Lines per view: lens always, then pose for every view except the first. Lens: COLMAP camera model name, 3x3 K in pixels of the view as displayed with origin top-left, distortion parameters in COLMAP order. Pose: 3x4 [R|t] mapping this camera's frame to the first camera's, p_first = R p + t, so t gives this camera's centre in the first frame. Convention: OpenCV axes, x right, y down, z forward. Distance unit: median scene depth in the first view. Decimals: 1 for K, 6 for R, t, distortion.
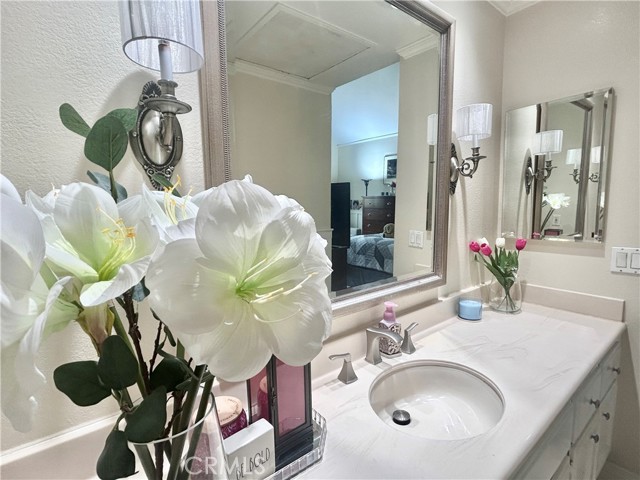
lens RADIAL K [[313.3, 0, 320.0], [0, 313.3, 240.0], [0, 0, 1]] dist [-0.001770, 0.001078]
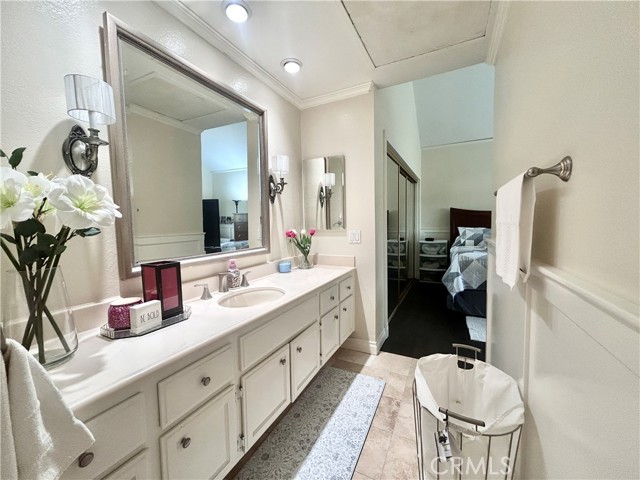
lens RADIAL K [[259.0, 0, 320.0], [0, 259.0, 240.0], [0, 0, 1]] dist [0.002202, 0.000109]
pose [[0.906970, -0.025931, 0.420397, 0.041702], [0.048116, 0.997948, -0.042251, 0.136717], [-0.418438, 0.058548, 0.906356, -0.432480]]
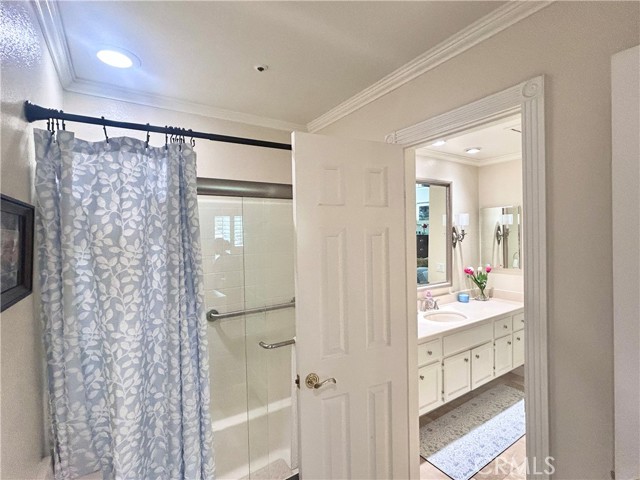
lens RADIAL K [[313.3, 0, 320.0], [0, 313.3, 240.0], [0, 0, 1]] dist [-0.001770, 0.001078]
pose [[0.996183, 0.002282, -0.087260, -0.371599], [-0.010259, 0.995791, -0.091073, 0.017585], [0.086685, 0.091621, 0.992014, -1.401790]]
